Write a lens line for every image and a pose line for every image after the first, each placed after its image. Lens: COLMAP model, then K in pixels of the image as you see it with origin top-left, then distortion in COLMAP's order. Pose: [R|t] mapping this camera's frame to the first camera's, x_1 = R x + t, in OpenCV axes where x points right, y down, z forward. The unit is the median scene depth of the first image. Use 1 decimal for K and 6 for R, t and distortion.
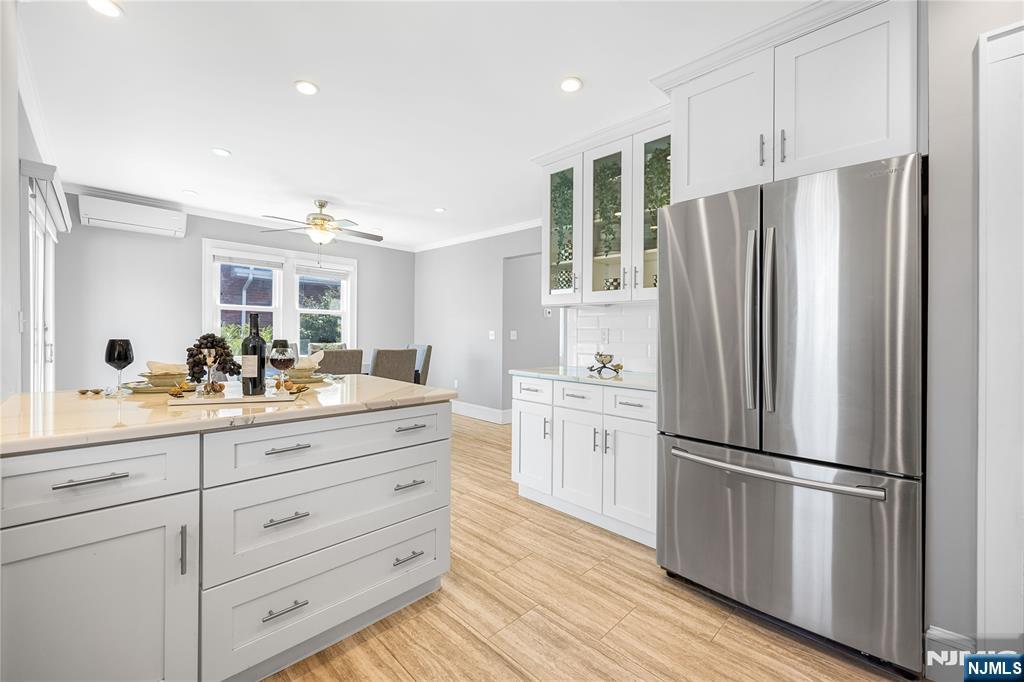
lens RADIAL K [[417.9, 0, 509.4], [0, 417.9, 333.6], [0, 0, 1]] dist [-0.000617, -0.000127]
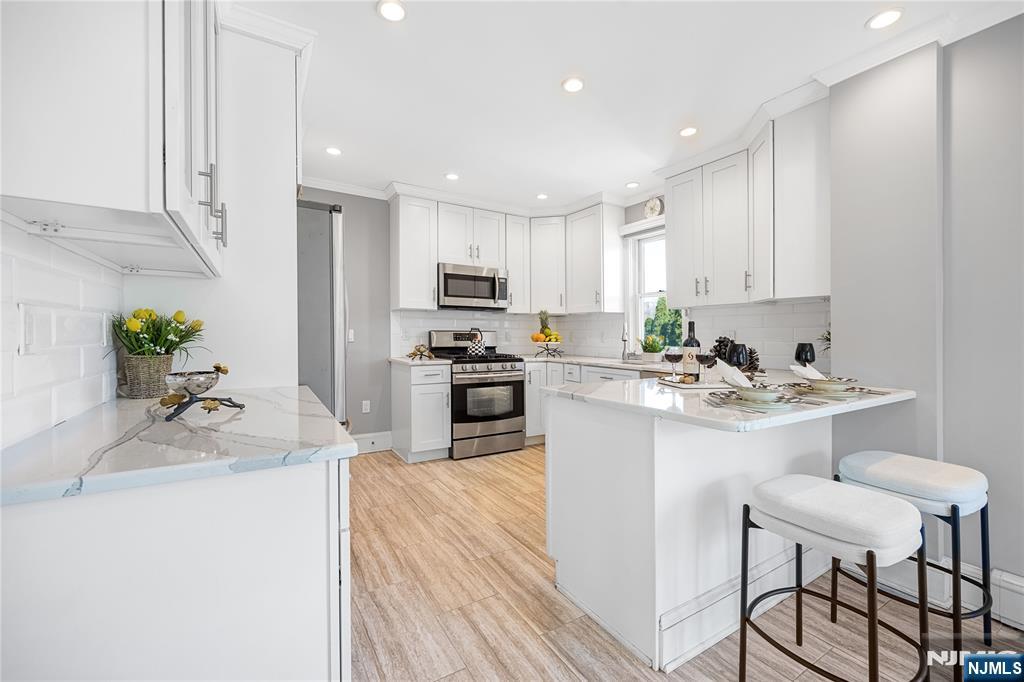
lens RADIAL K [[417.9, 0, 509.4], [0, 417.9, 333.6], [0, 0, 1]] dist [-0.000617, -0.000127]
pose [[-0.971703, -0.027479, 0.234603, -0.266397], [-0.027772, 0.999612, 0.002058, 0.005378], [-0.234568, -0.004515, -0.972089, 1.930624]]
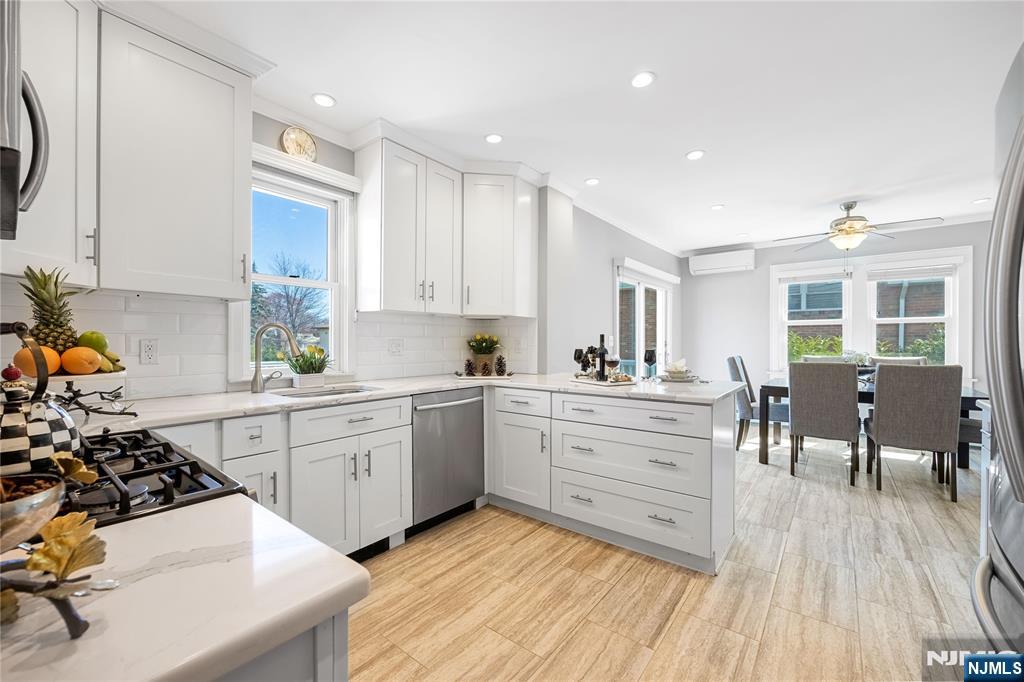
lens RADIAL K [[416.3, 0, 510.2], [0, 416.3, 339.3], [0, 0, 1]] dist [0.001219, 0.000160]
pose [[0.115300, -0.026347, -0.992981, 0.842919], [0.005492, 0.999650, -0.025886, 0.012188], [0.993315, -0.002469, 0.115405, 0.329317]]
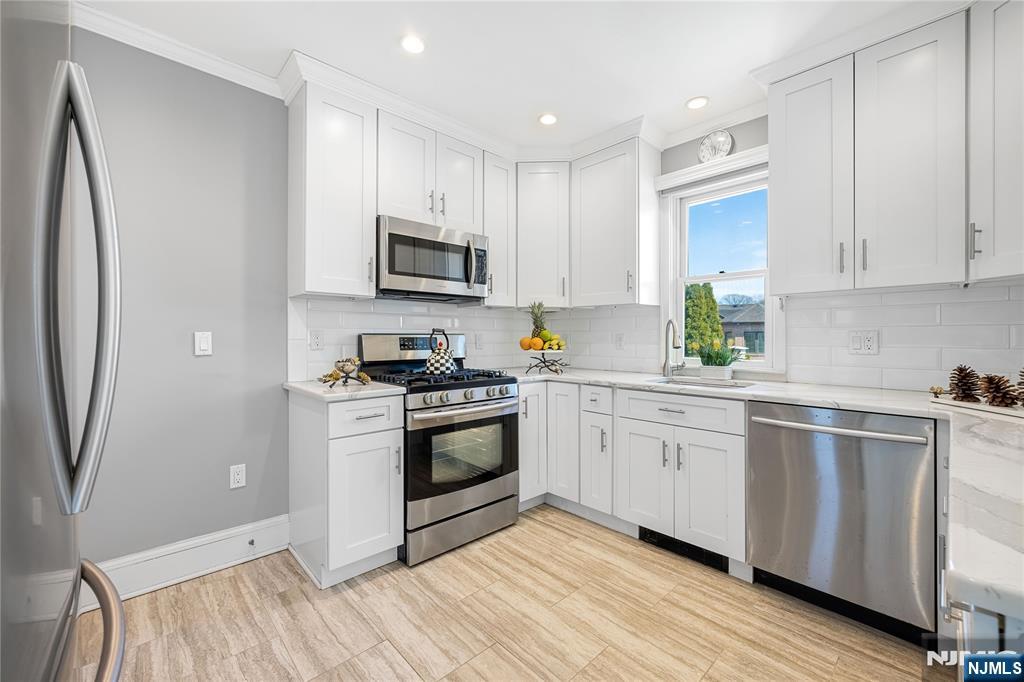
lens RADIAL K [[416.1, 0, 497.1], [0, 416.1, 325.4], [0, 0, 1]] dist [-0.001161, -0.000076]
pose [[-0.998130, -0.020548, 0.057574, 0.137616], [-0.022176, 0.999368, -0.027780, 0.006834], [-0.056967, -0.029004, -0.997955, 1.190302]]
